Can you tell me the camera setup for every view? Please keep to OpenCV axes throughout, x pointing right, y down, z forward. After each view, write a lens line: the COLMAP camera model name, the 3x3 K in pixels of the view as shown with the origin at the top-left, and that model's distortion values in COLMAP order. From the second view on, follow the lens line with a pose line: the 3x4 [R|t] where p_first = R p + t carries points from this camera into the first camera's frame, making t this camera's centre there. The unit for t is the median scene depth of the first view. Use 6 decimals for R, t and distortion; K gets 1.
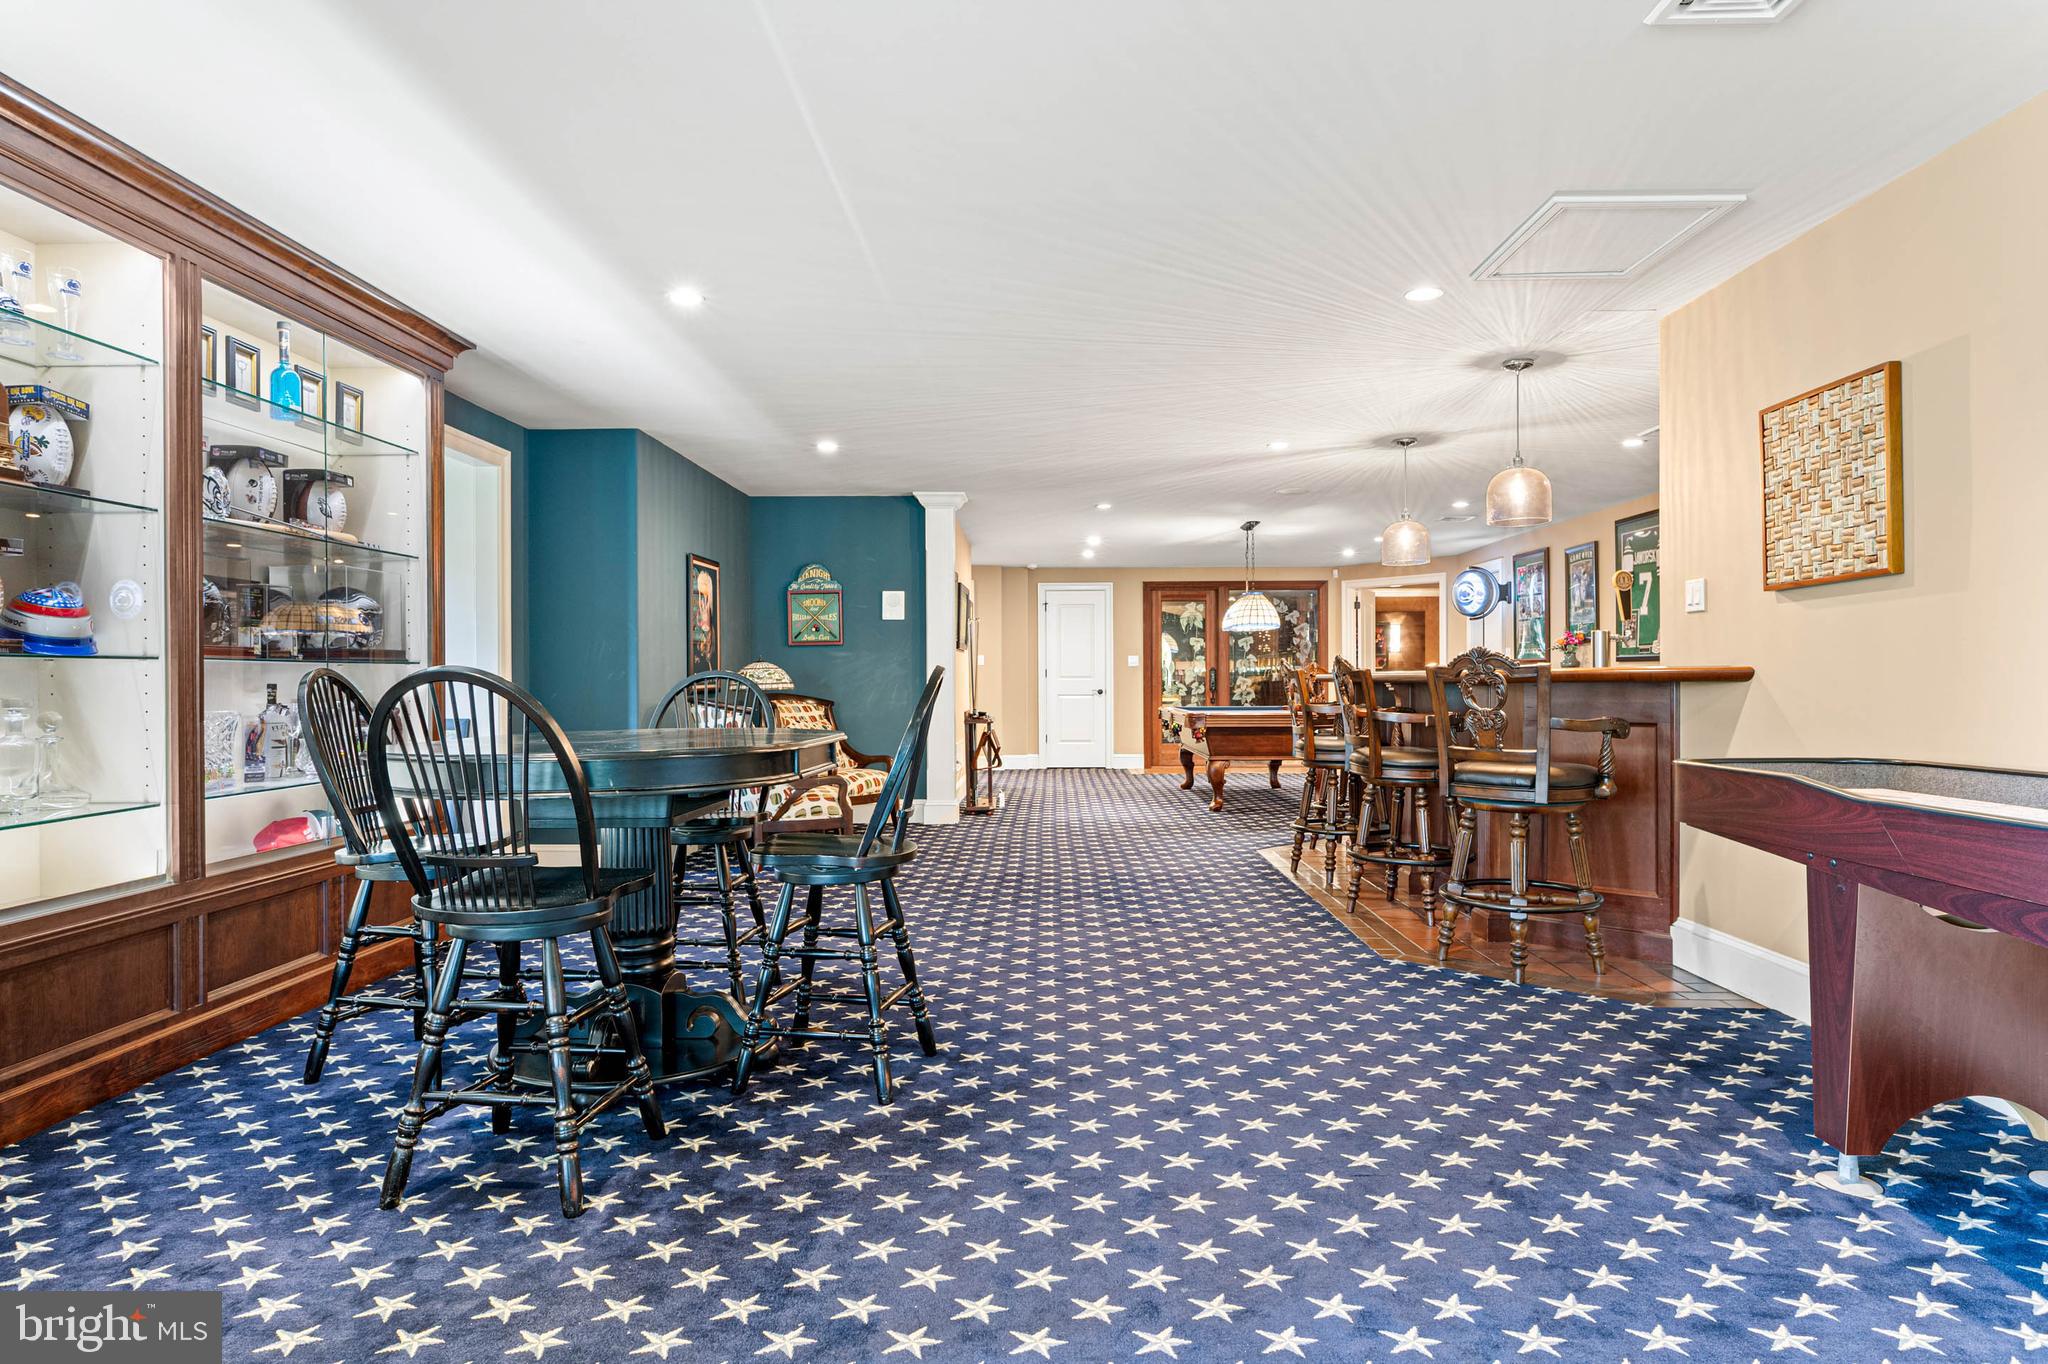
lens RADIAL K [[1185.7, 0, 1022.0], [0, 1185.7, 682.8], [0, 0, 1]] dist [-0.005030, -0.000902]
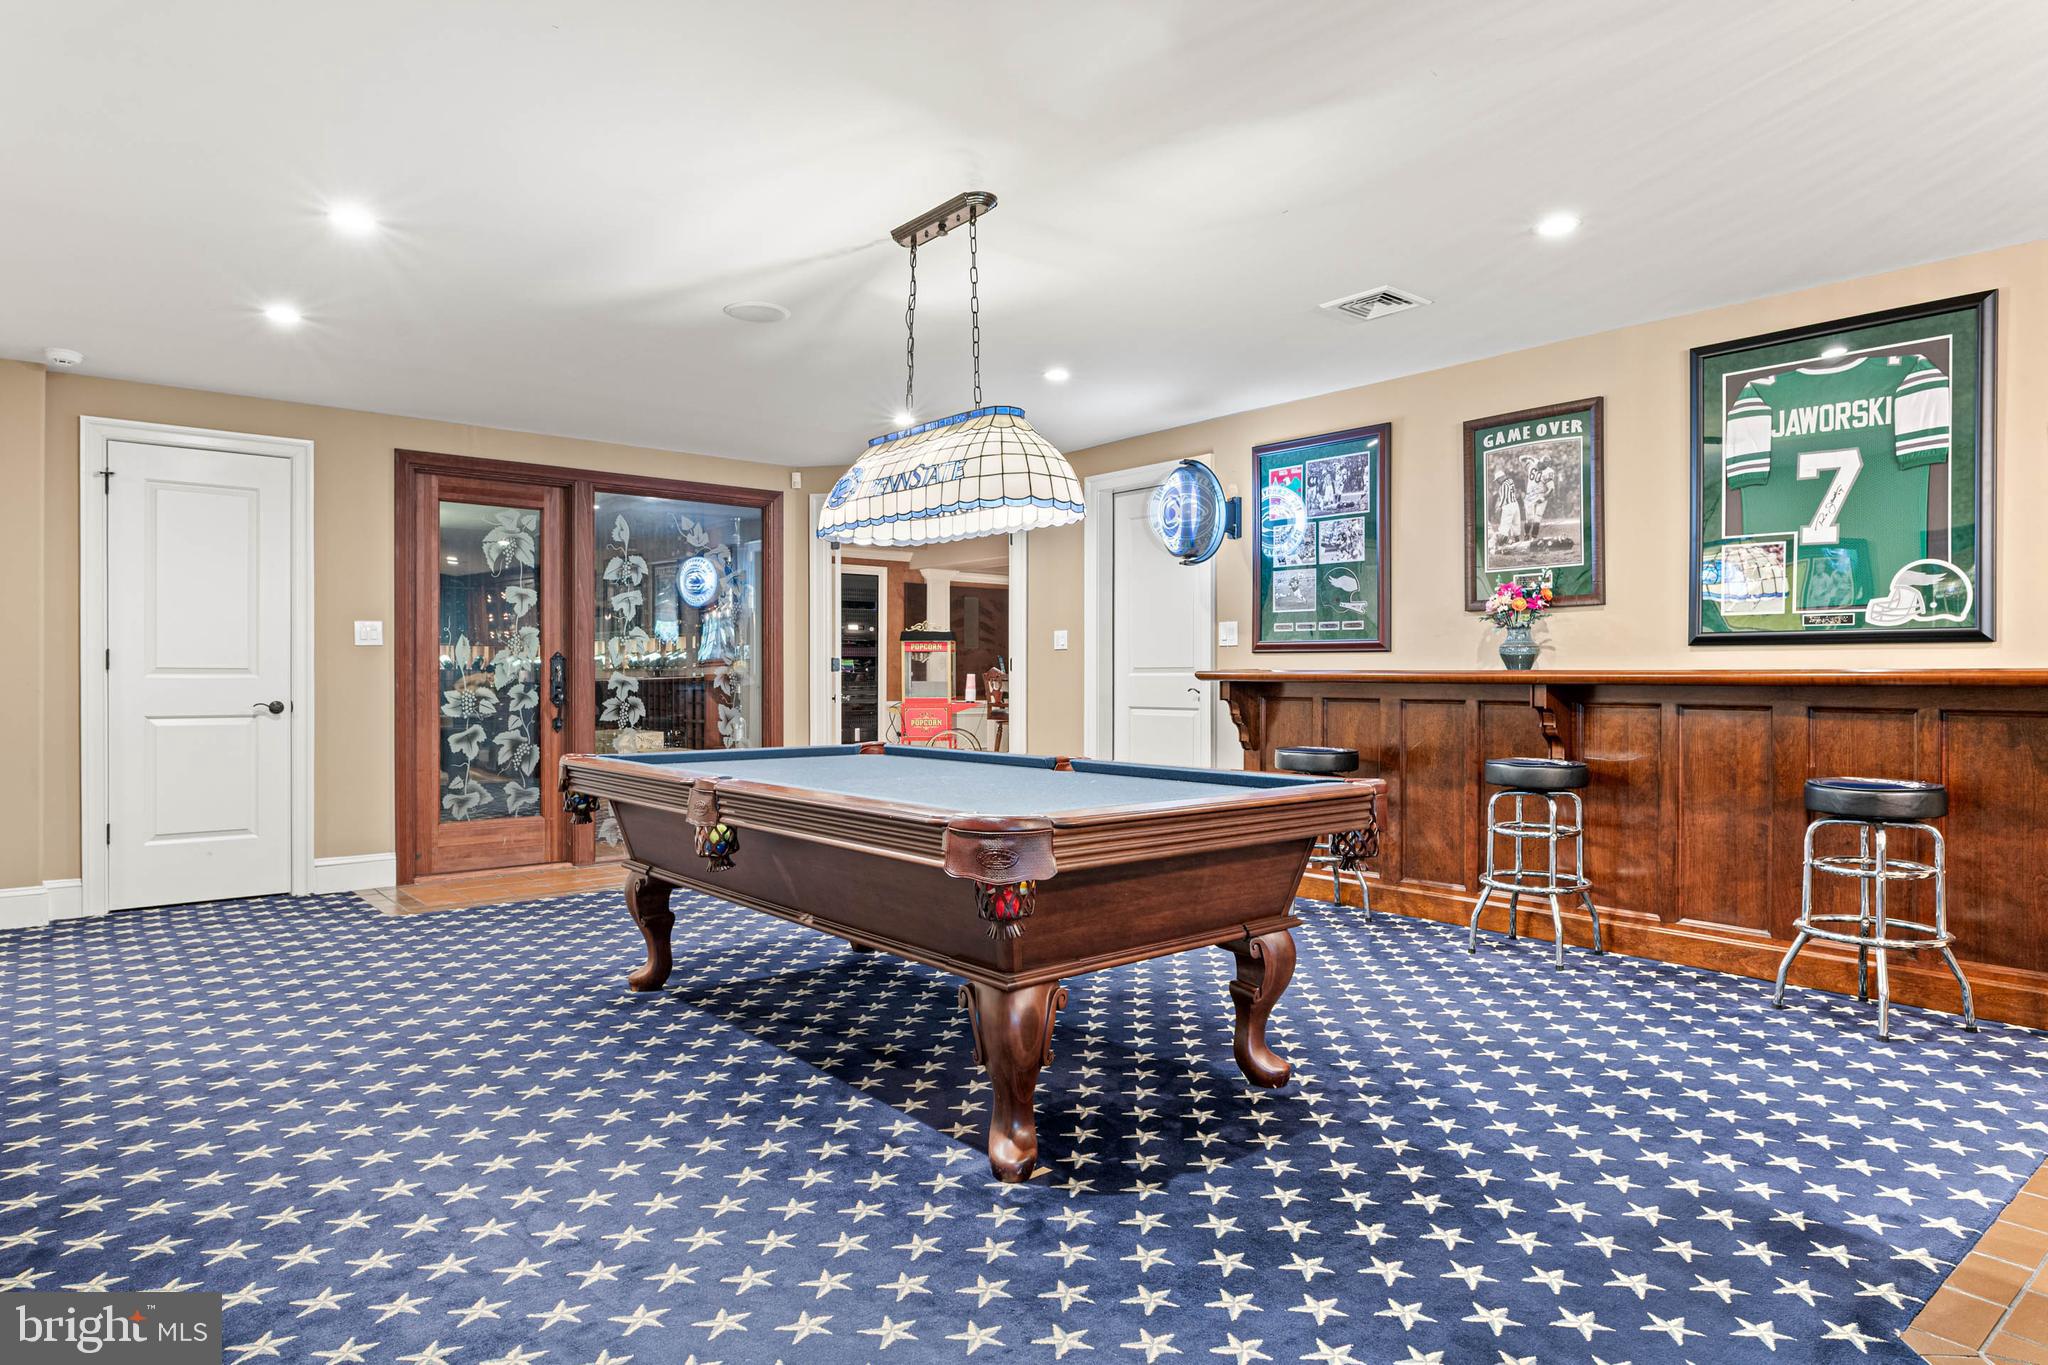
lens RADIAL K [[1185.7, 0, 1042.8], [0, 1185.7, 693.9], [0, 0, 1]] dist [-0.005030, -0.000902]
pose [[0.755528, -0.006384, 0.655086, -0.001496], [-0.002285, 0.999921, 0.012379, -0.002819], [-0.655113, -0.010850, 0.755453, 0.520004]]
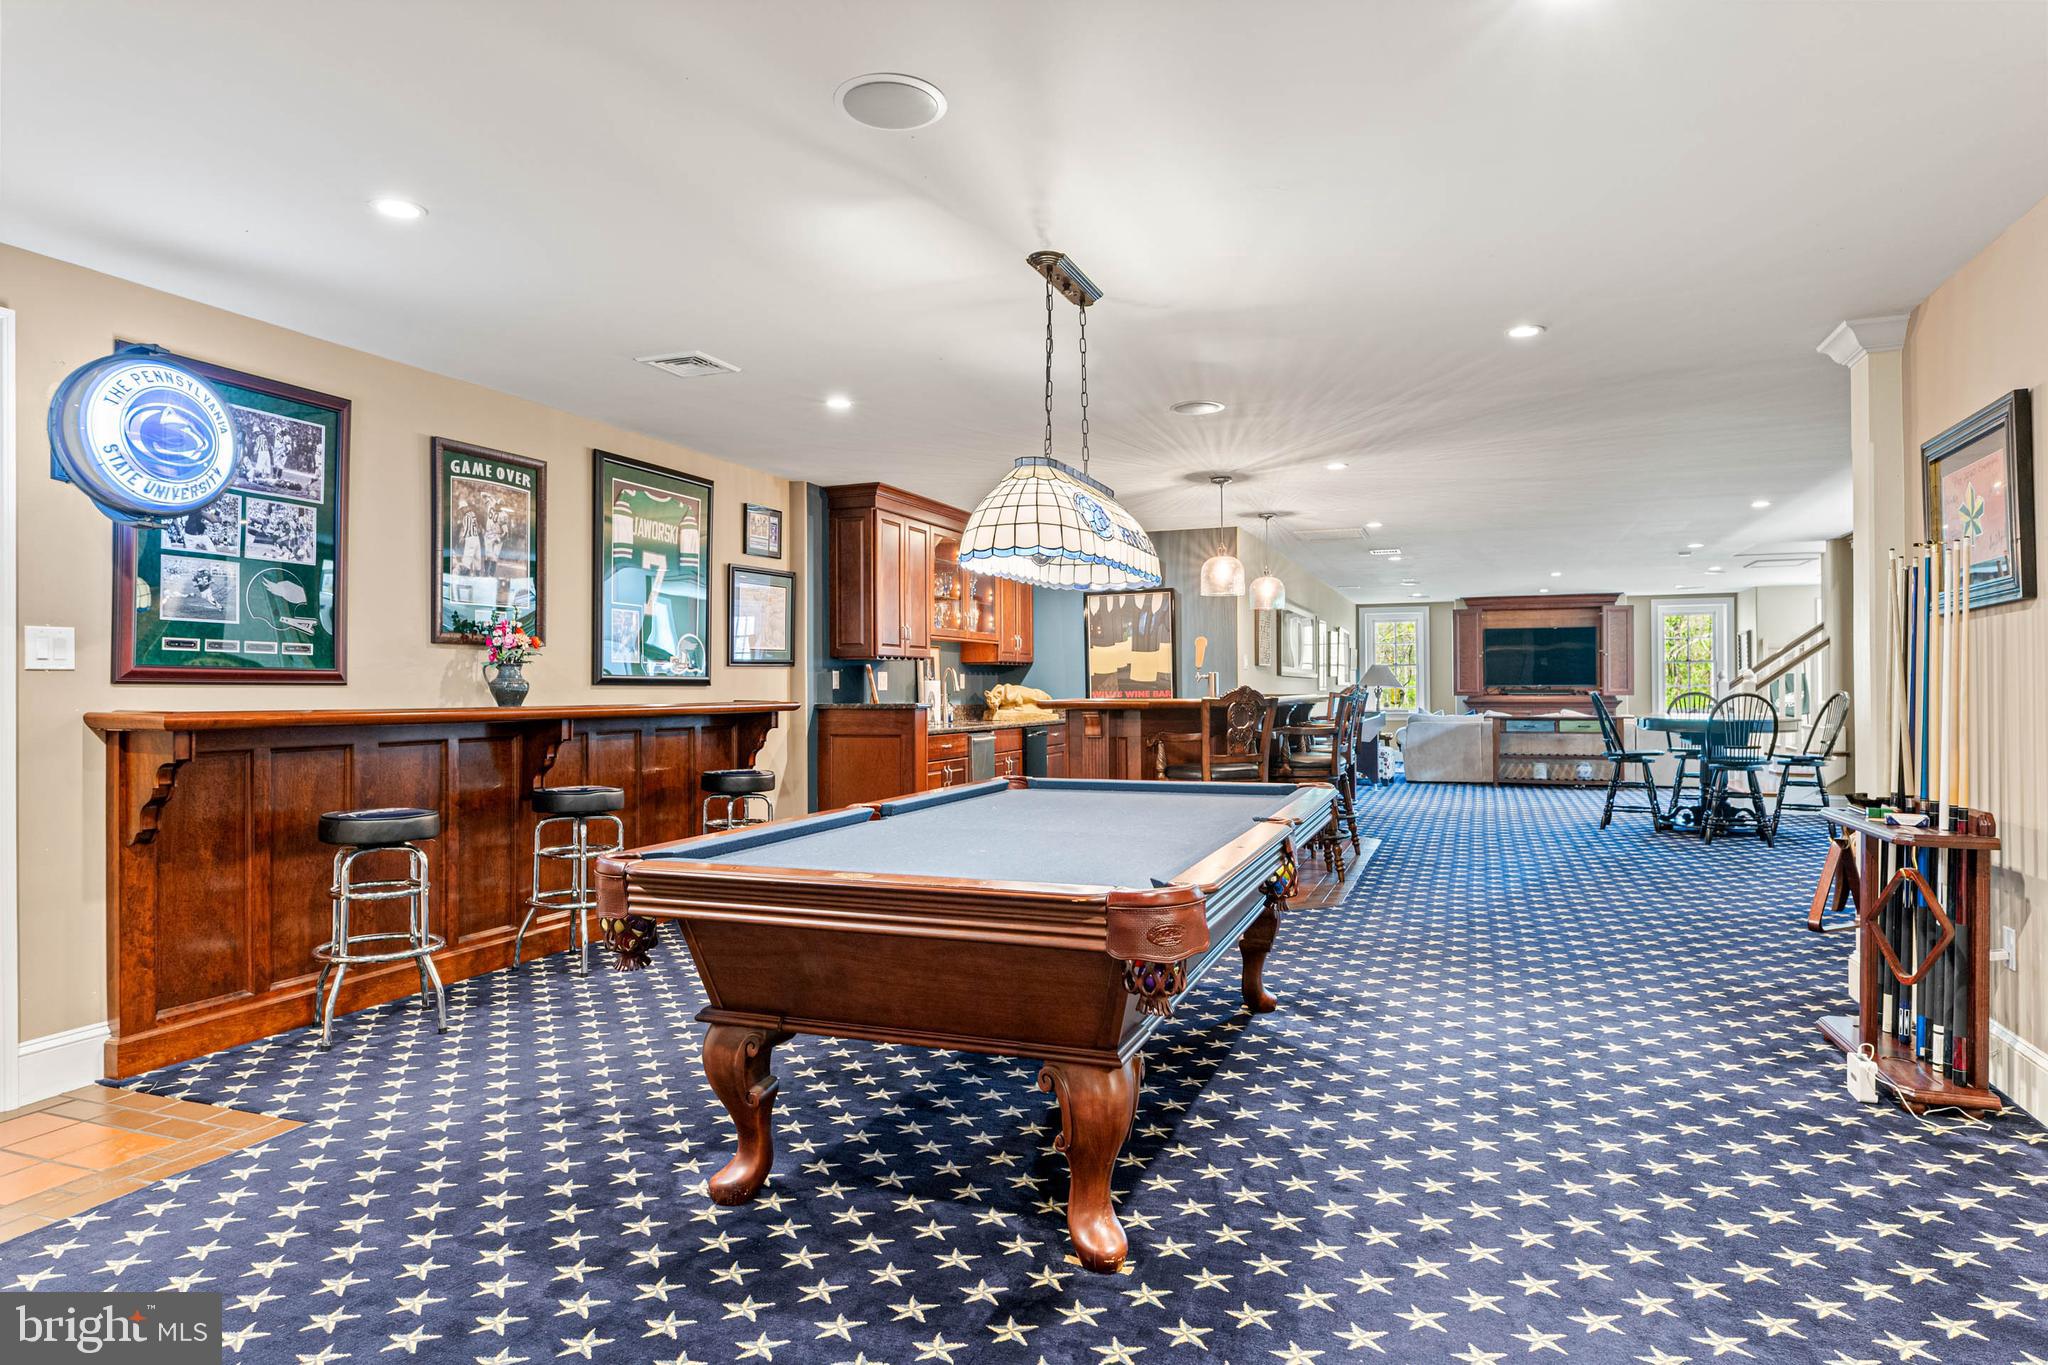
lens RADIAL K [[1185.7, 0, 1040.5], [0, 1185.7, 667.0], [0, 0, 1]] dist [-0.005030, -0.000902]
pose [[-0.932548, 0.025744, 0.360126, 0.055141], [0.017216, 0.999491, -0.026869, -0.005339], [-0.360635, -0.018857, -0.932516, 0.937117]]
